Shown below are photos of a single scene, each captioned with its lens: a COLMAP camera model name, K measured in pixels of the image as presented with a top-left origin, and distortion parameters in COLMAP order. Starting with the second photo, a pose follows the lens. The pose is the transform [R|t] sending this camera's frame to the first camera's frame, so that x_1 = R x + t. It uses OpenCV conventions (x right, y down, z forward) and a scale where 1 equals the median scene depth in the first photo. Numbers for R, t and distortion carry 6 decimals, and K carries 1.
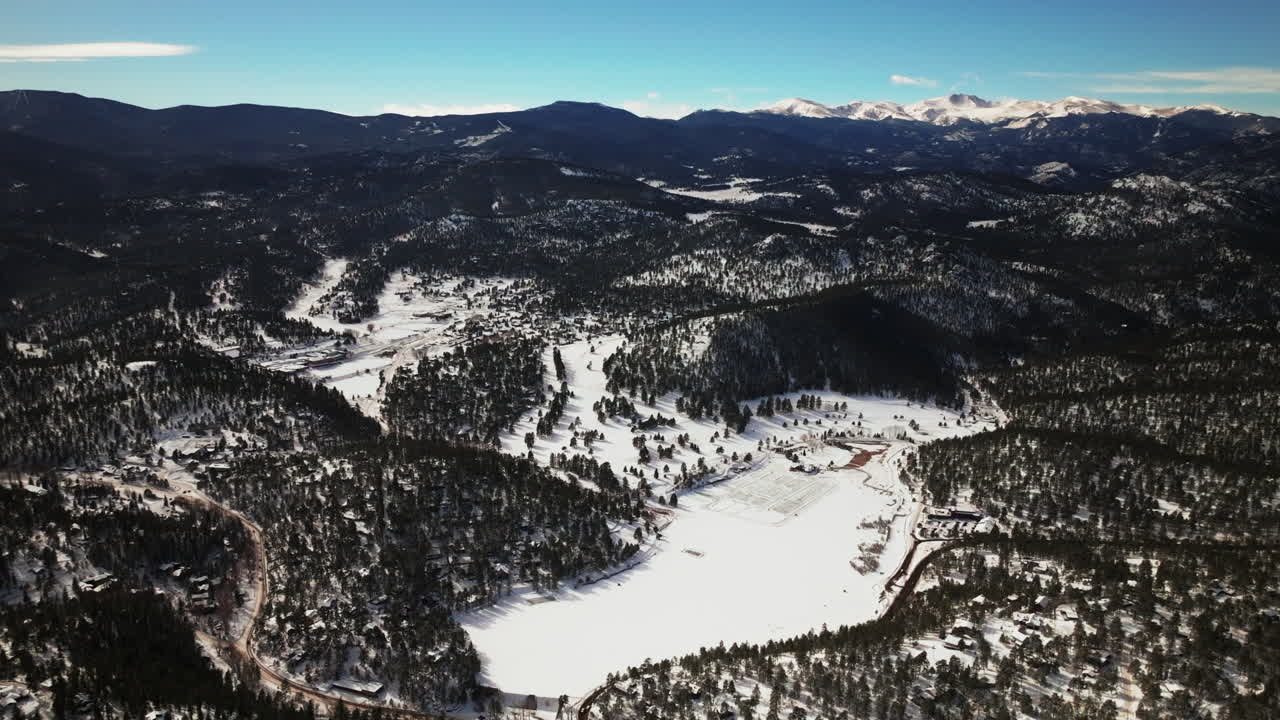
lens RADIAL K [[967.0, 0, 640.0], [0, 967.0, 360.0], [0, 0, 1]] dist [0.013289, -0.002065]
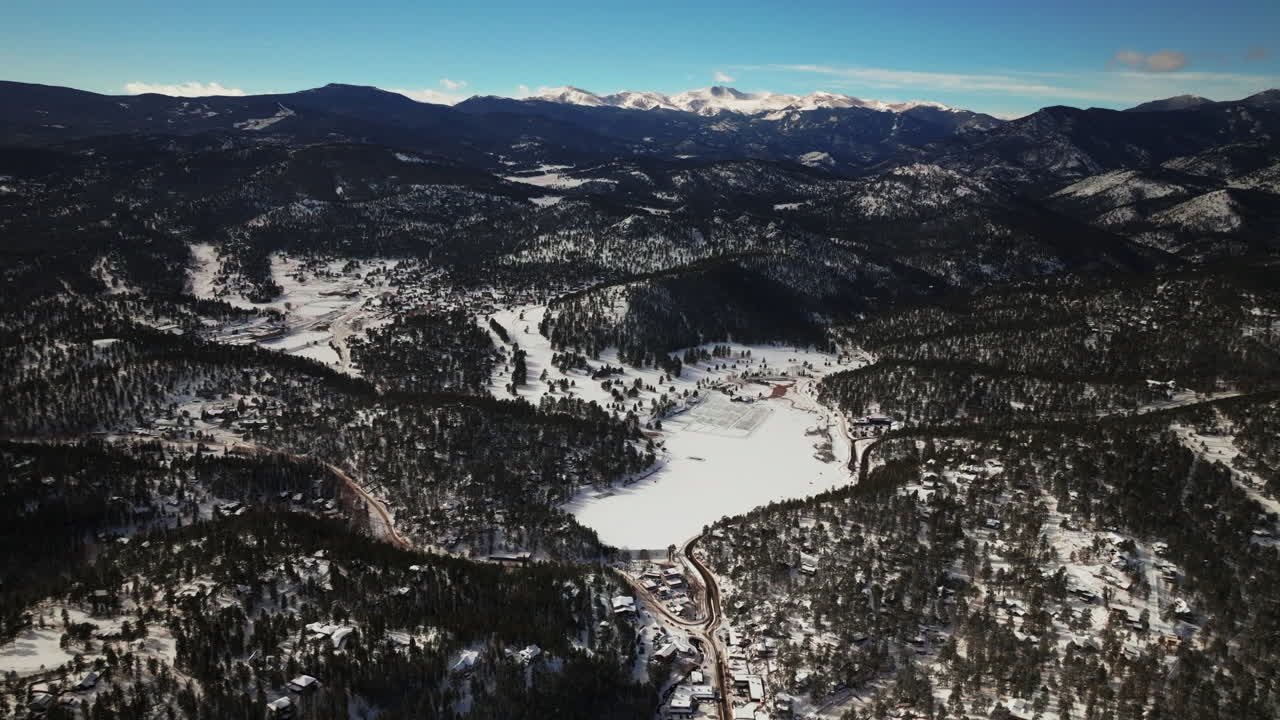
lens RADIAL K [[967.0, 0, 640.0], [0, 967.0, 360.0], [0, 0, 1]] dist [0.013289, -0.002065]
pose [[0.971596, -0.042519, 0.232796, -0.142509], [0.039447, 0.999062, 0.017840, 0.019908], [-0.233336, -0.008150, 0.972362, -0.103475]]
